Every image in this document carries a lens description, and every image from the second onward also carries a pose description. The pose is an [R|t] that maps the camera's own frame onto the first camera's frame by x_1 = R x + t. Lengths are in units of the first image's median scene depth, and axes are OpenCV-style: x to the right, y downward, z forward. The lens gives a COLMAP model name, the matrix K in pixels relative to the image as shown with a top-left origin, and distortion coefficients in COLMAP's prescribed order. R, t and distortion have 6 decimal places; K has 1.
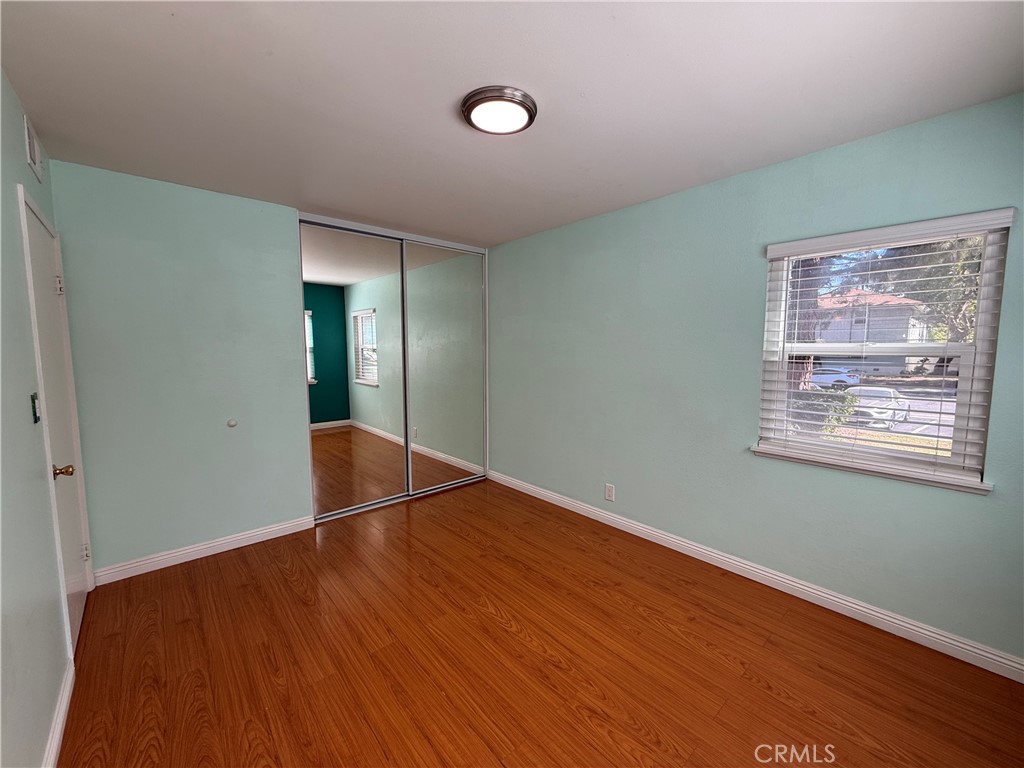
lens RADIAL K [[410.3, 0, 510.2], [0, 410.3, 378.1], [0, 0, 1]] dist [0.000404, -0.000031]
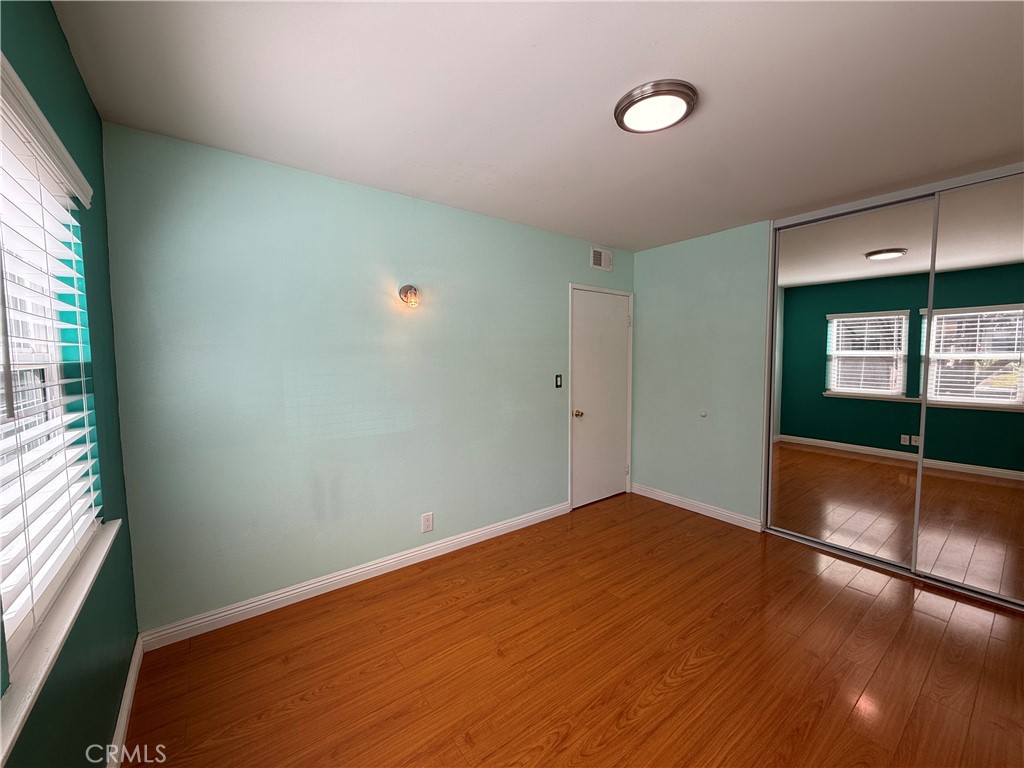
lens RADIAL K [[406.4, 0, 512.0], [0, 406.4, 384.0], [0, 0, 1]] dist [-0.000329, -0.000080]
pose [[-0.077855, 0.071070, -0.994428, 0.786979], [-0.075421, 0.994178, 0.076957, -0.046518], [0.994108, 0.080992, -0.072041, 0.637462]]
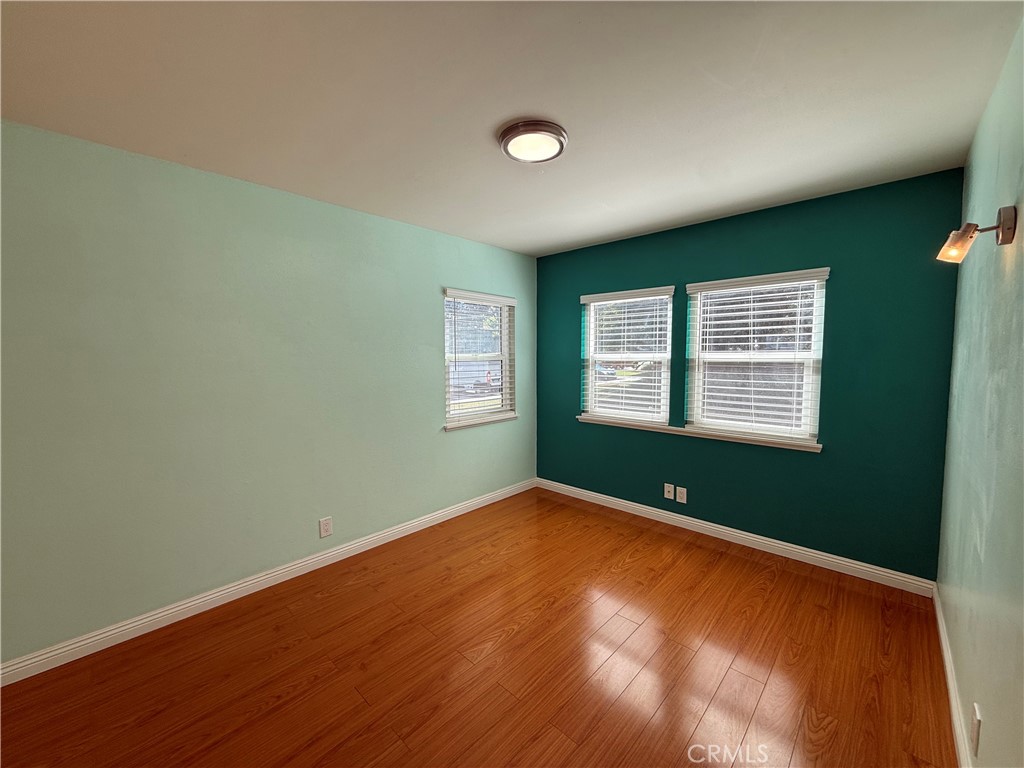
lens RADIAL K [[404.3, 0, 512.0], [0, 404.3, 384.0], [0, 0, 1]] dist [-0.000550, 0.000038]
pose [[-0.093538, -0.066273, 0.993407, -0.893957], [0.082930, 0.993796, 0.074108, -0.071731], [-0.992156, 0.089315, -0.087462, 0.964083]]
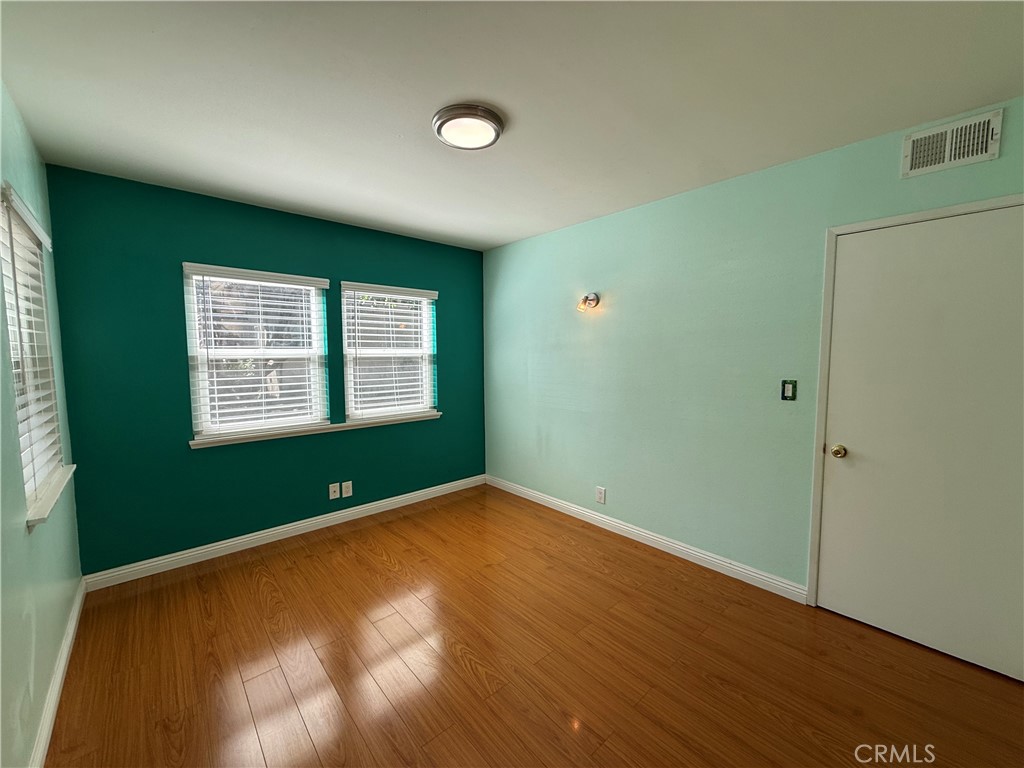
lens RADIAL K [[406.4, 0, 512.0], [0, 406.4, 384.0], [0, 0, 1]] dist [-0.000329, -0.000080]
pose [[-0.999965, 0.005368, -0.006493, -0.095175], [0.004266, 0.987242, 0.159169, -0.130538], [0.007264, 0.159135, -0.987230, 1.702048]]
